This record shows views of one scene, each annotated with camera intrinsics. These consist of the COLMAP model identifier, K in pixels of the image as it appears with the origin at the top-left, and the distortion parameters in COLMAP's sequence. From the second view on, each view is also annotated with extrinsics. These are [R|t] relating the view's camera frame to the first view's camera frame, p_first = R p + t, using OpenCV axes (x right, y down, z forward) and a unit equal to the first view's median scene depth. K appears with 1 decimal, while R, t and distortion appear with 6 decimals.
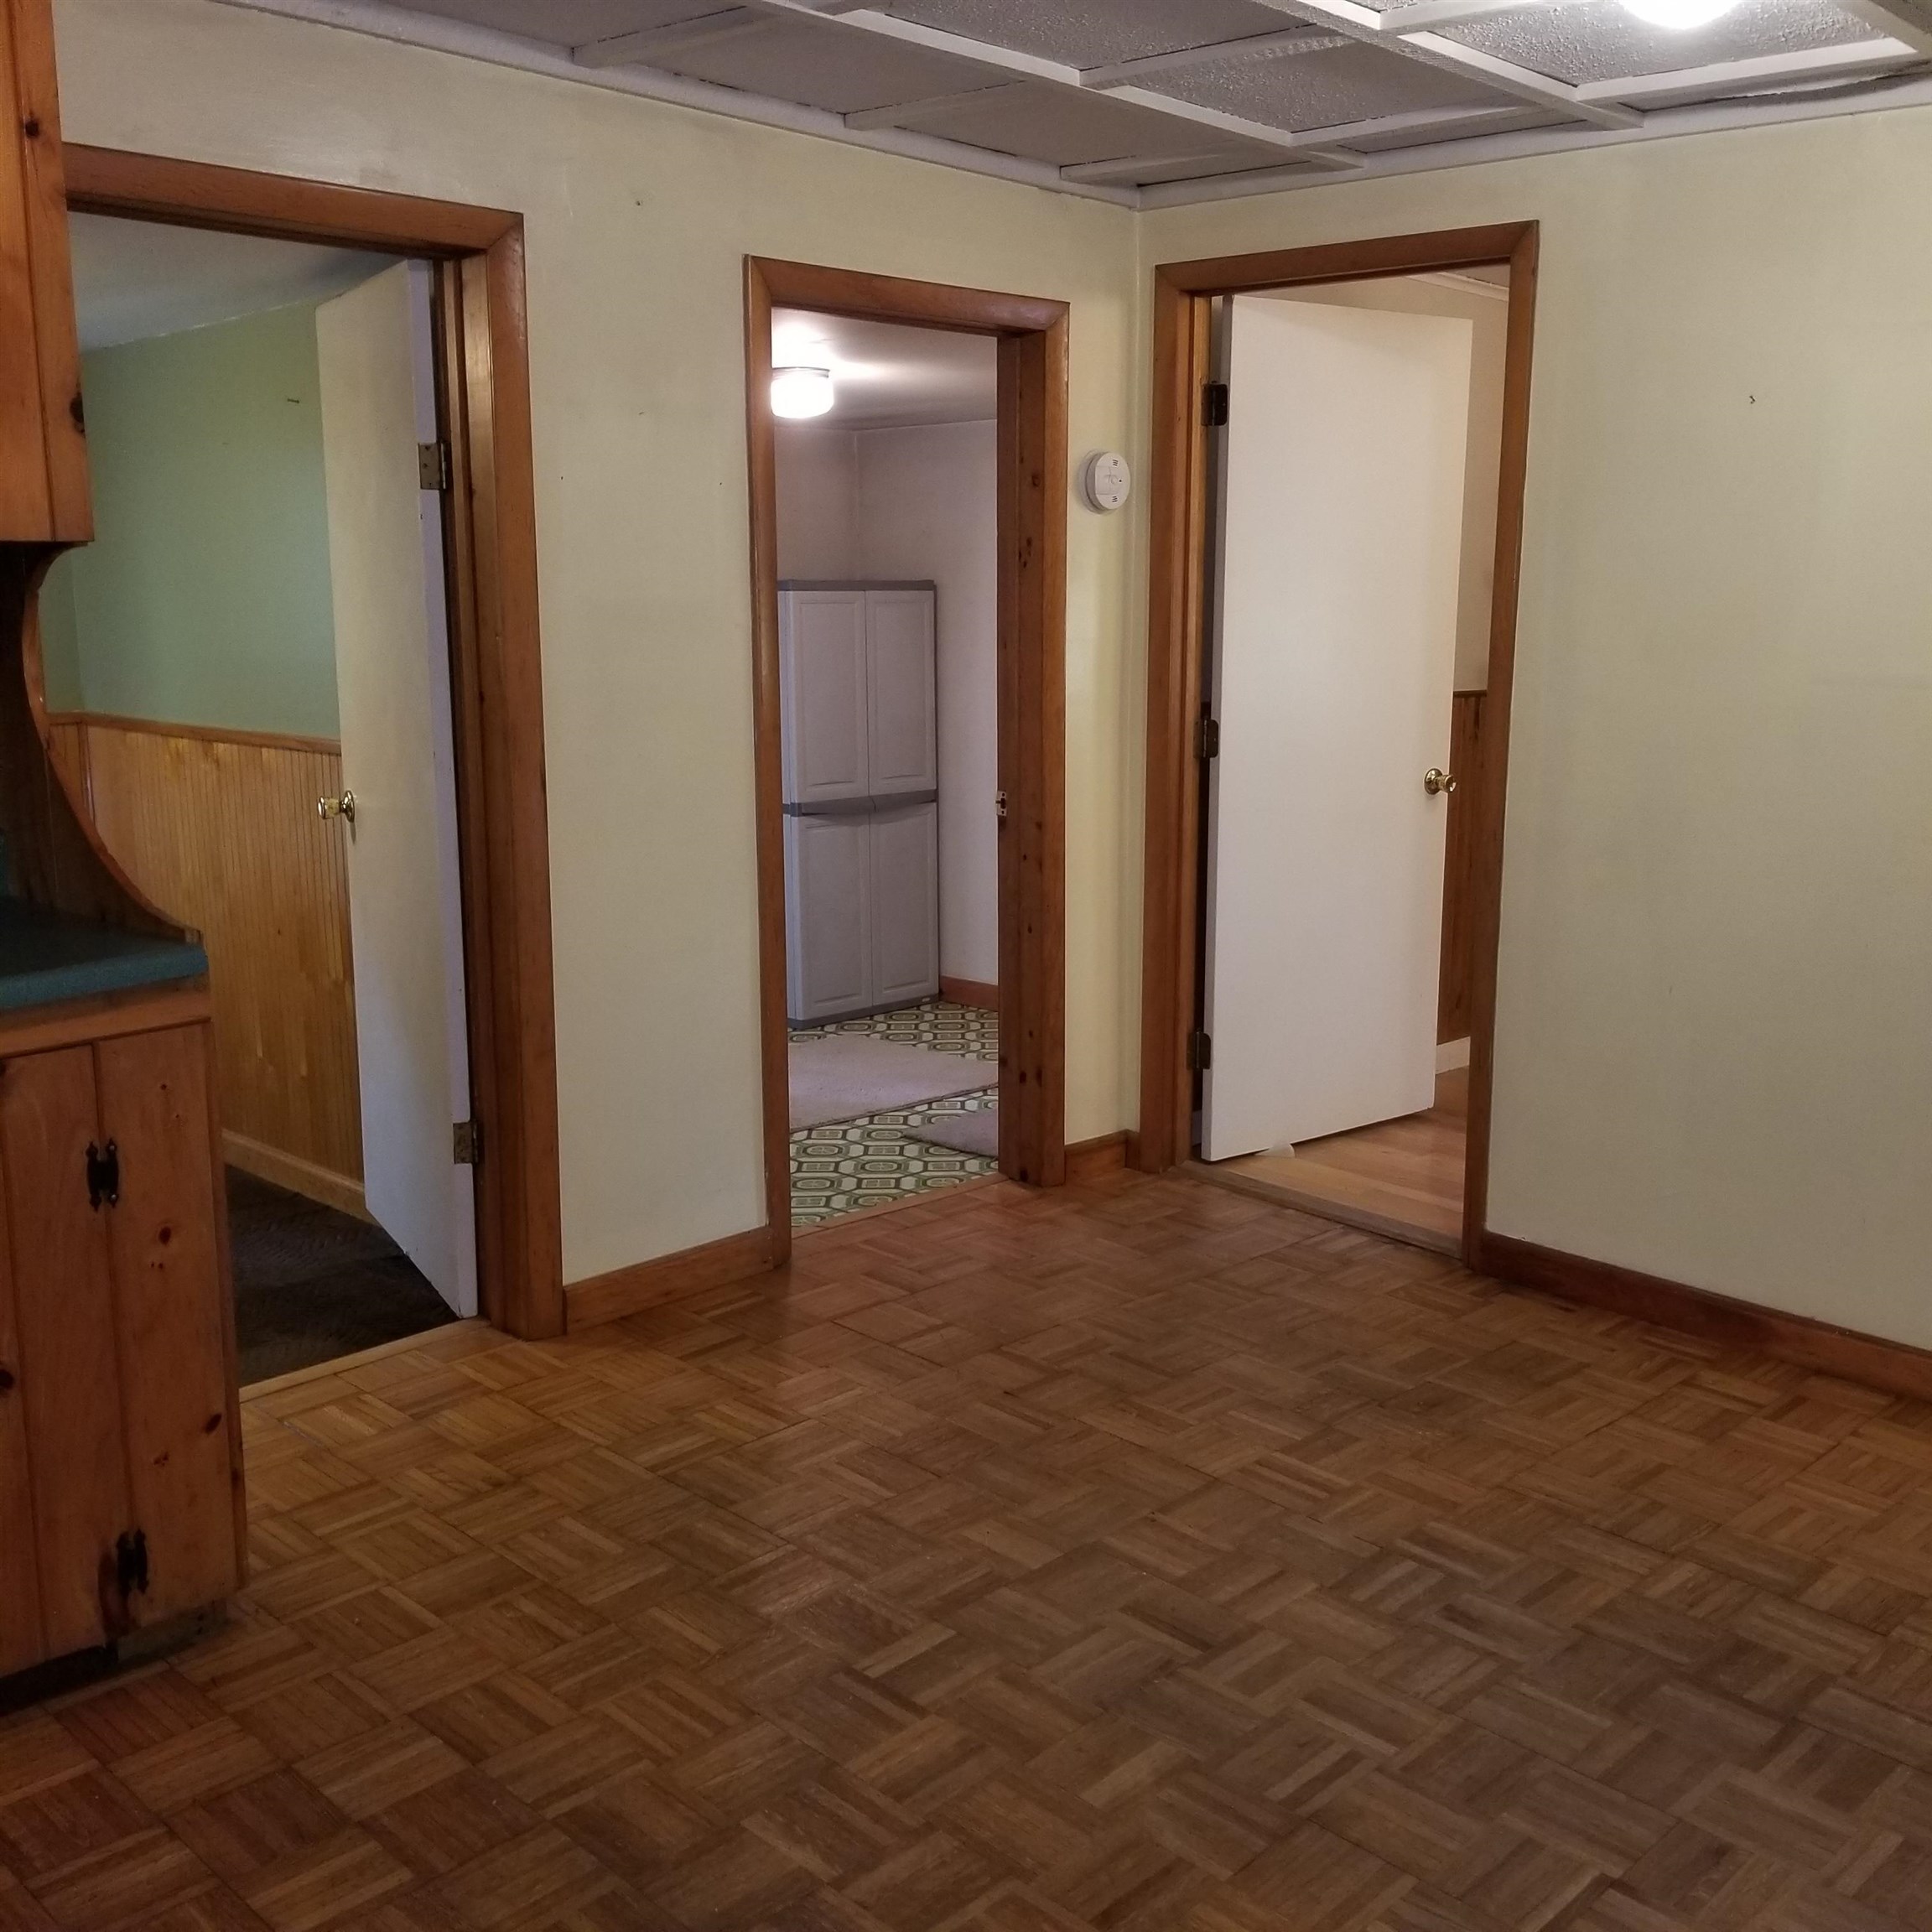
lens RADIAL K [[2021.7, 0, 981.6], [0, 2021.7, 969.3], [0, 0, 1]] dist [-0.007150, 0.000000]
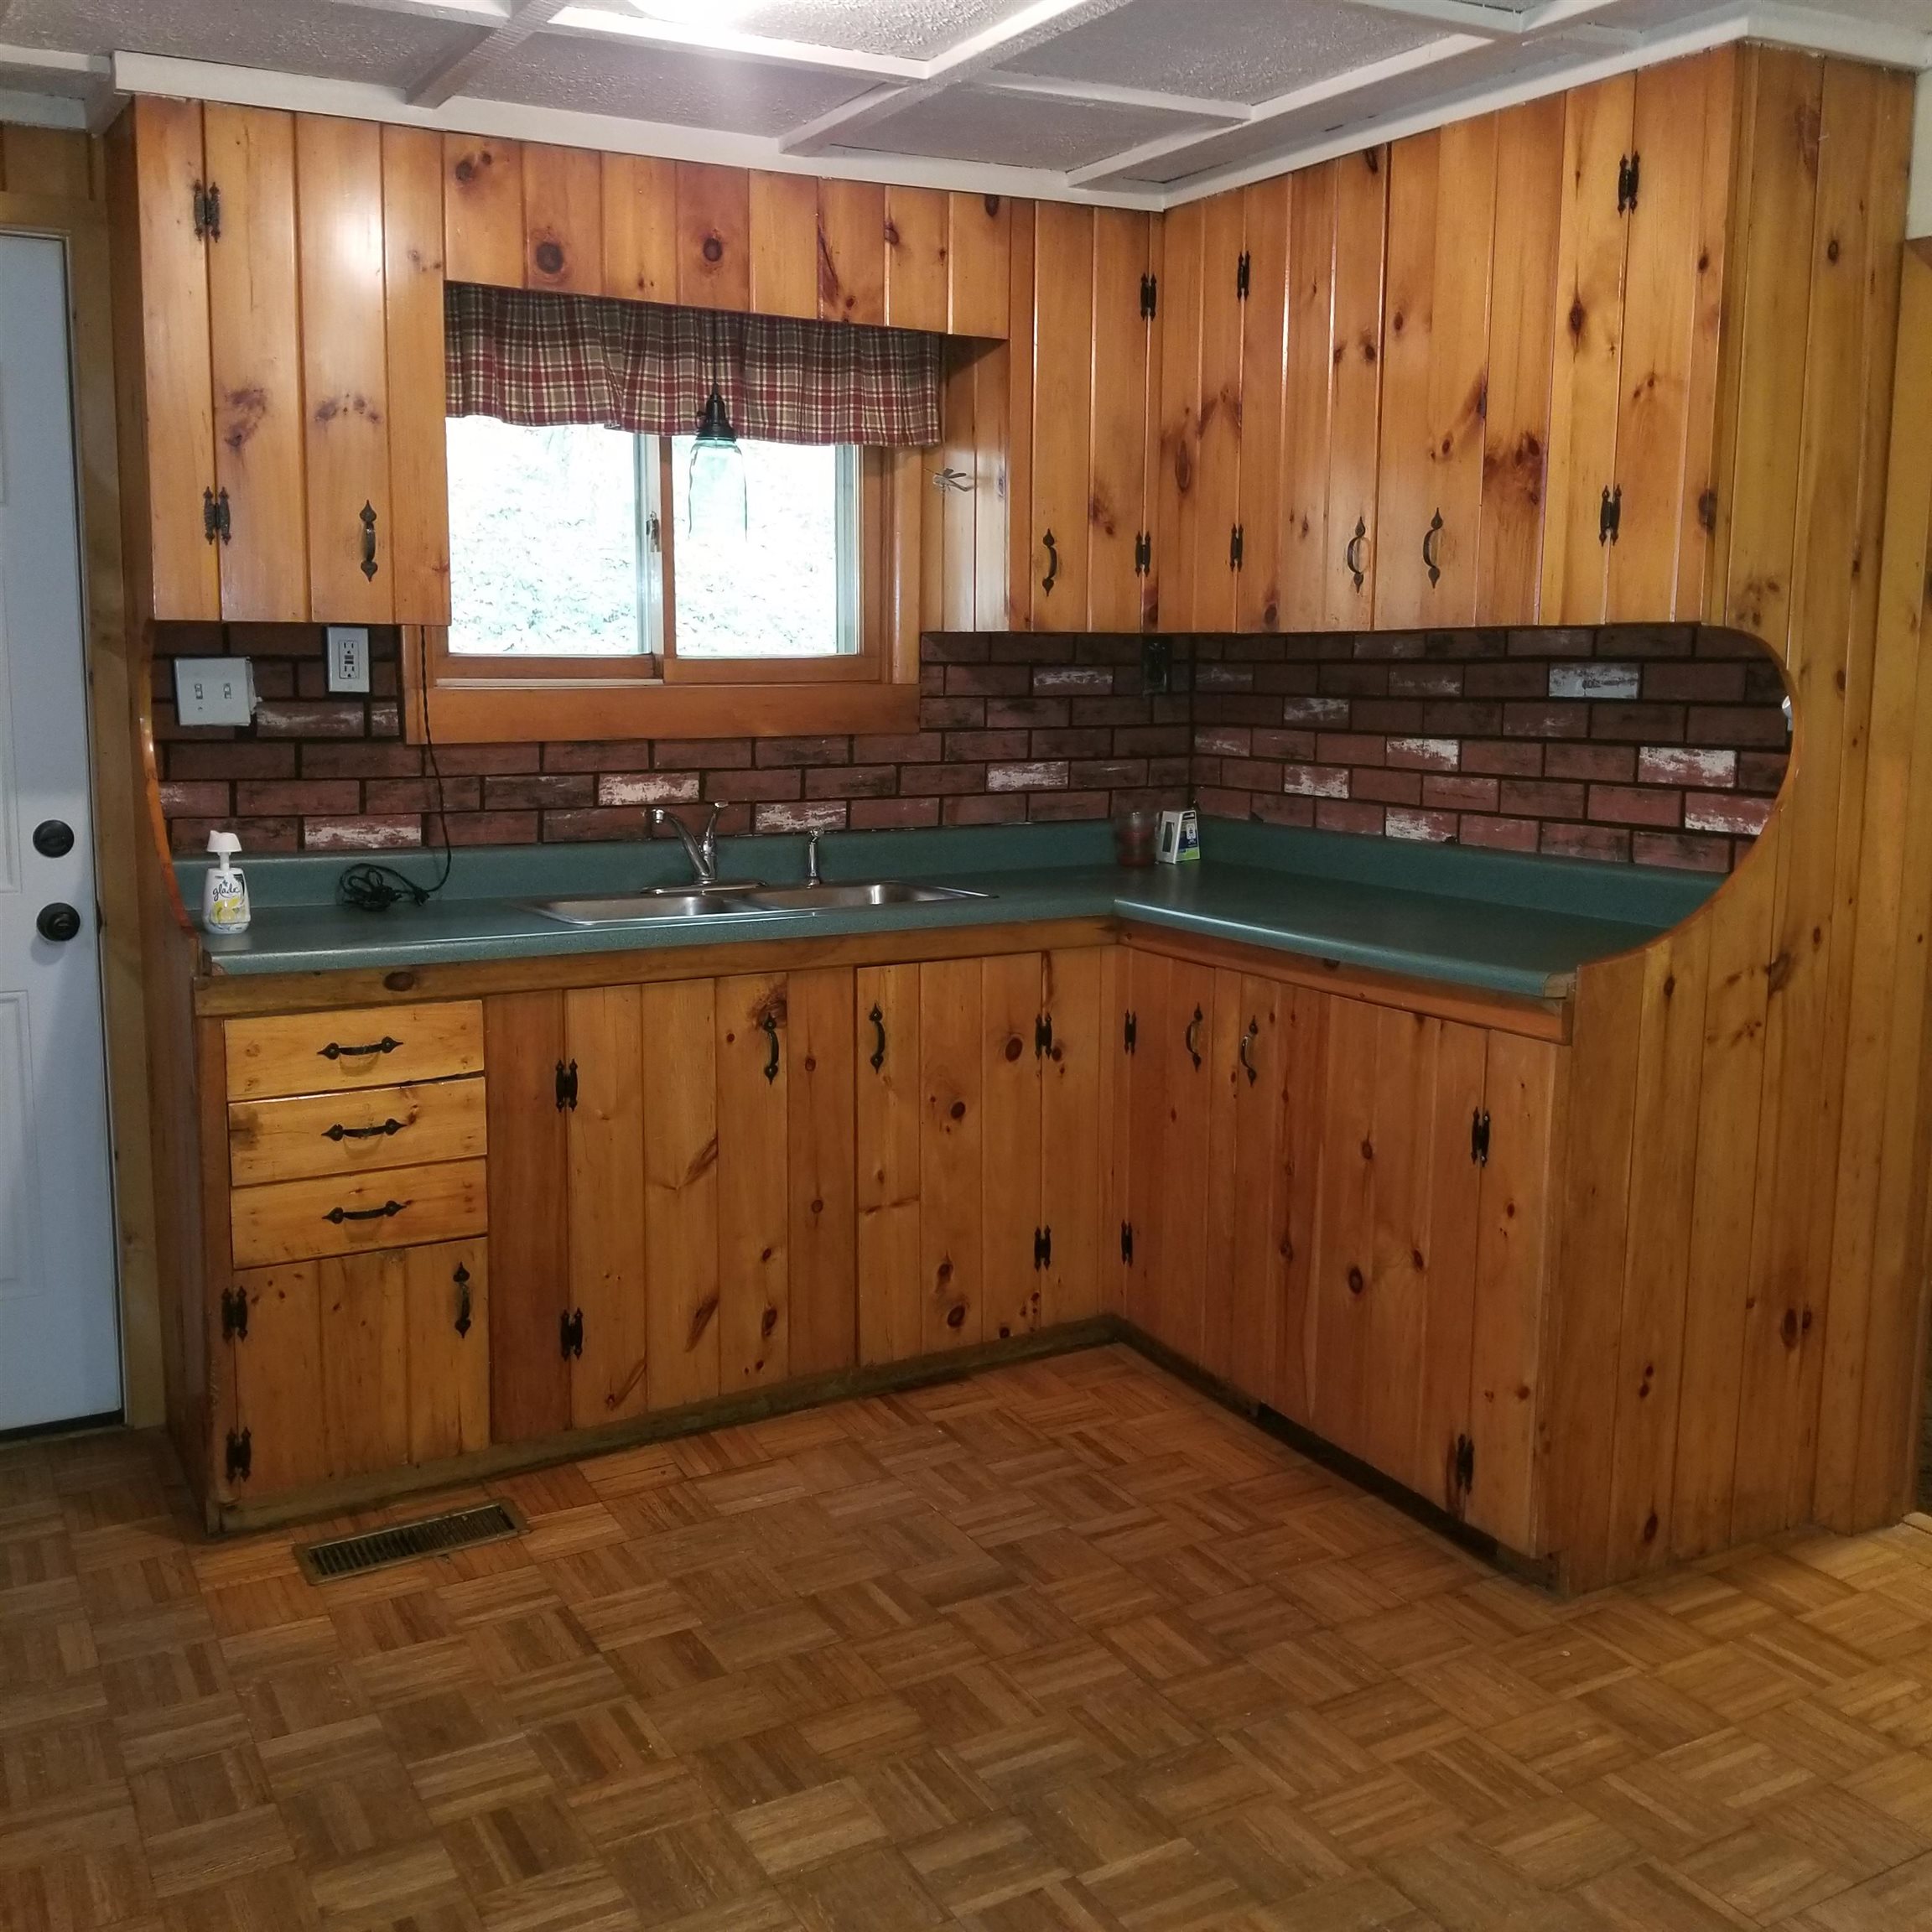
lens RADIAL K [[2021.7, 0, 980.9], [0, 2021.7, 959.0], [0, 0, 1]] dist [-0.007150, 0.000000]
pose [[-0.302383, 0.150177, -0.941282, 0.744308], [-0.190267, 0.958127, 0.213987, -0.193312], [0.934004, 0.243801, -0.261148, 0.962116]]
